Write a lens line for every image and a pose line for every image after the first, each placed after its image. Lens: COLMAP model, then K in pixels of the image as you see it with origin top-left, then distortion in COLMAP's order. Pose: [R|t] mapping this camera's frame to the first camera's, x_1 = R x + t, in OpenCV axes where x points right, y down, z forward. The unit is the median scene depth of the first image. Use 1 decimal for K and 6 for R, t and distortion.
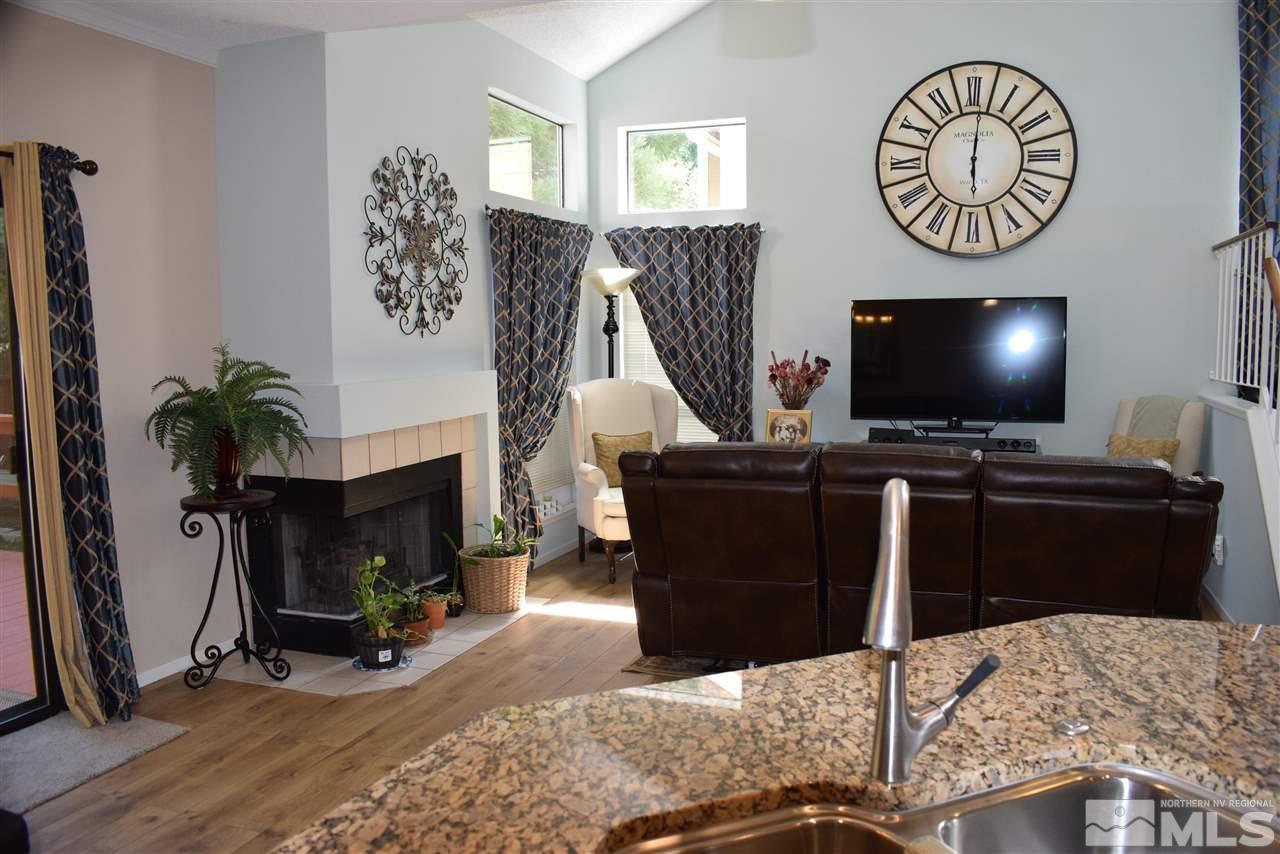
lens RADIAL K [[996.8, 0, 640.0], [0, 996.8, 427.0], [0, 0, 1]] dist [-0.077517, 0.000009]
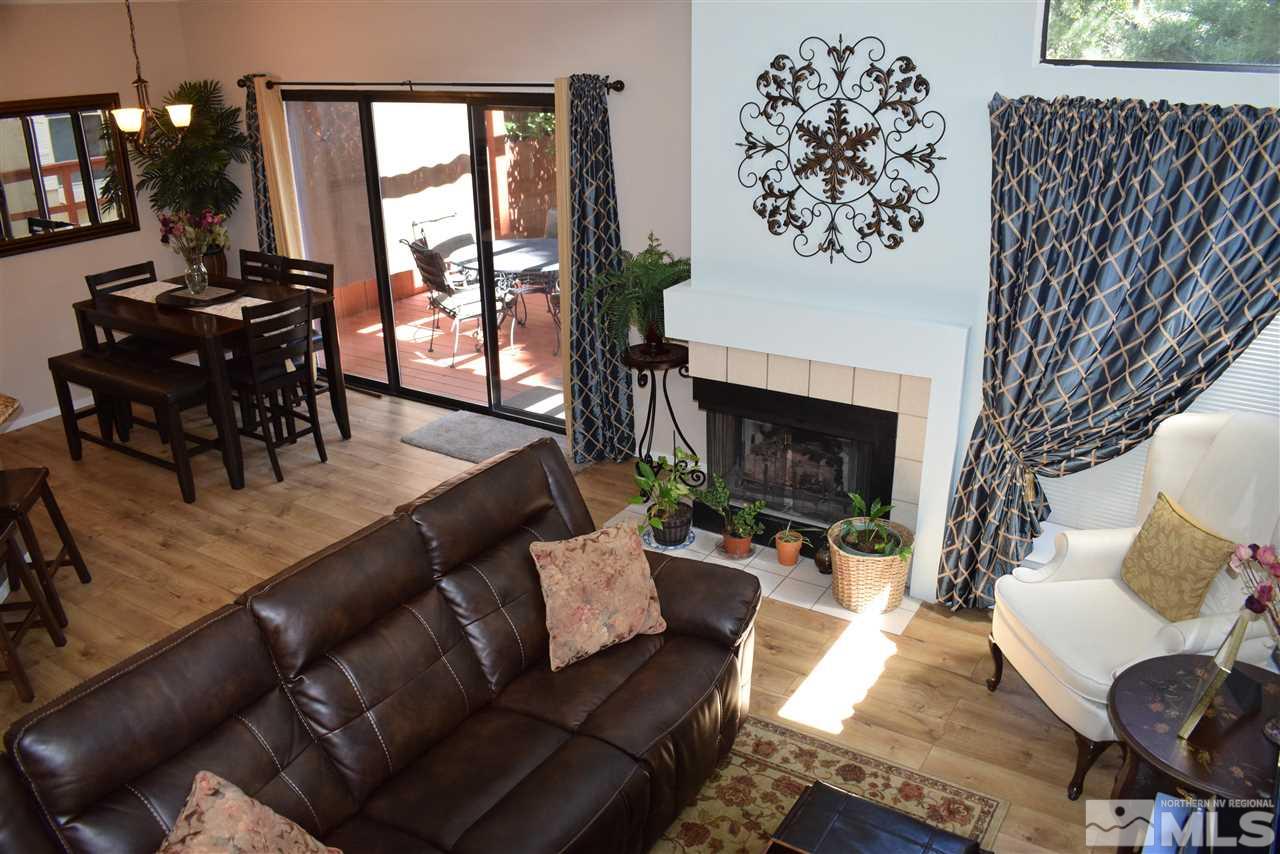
lens RADIAL K [[996.8, 0, 640.0], [0, 996.8, 427.0], [0, 0, 1]] dist [-0.077517, 0.000009]
pose [[-0.208244, 0.372741, -0.904267, 0.669512], [-0.079194, 0.915074, 0.395433, -0.297680], [0.974865, 0.153960, -0.161040, 1.035317]]
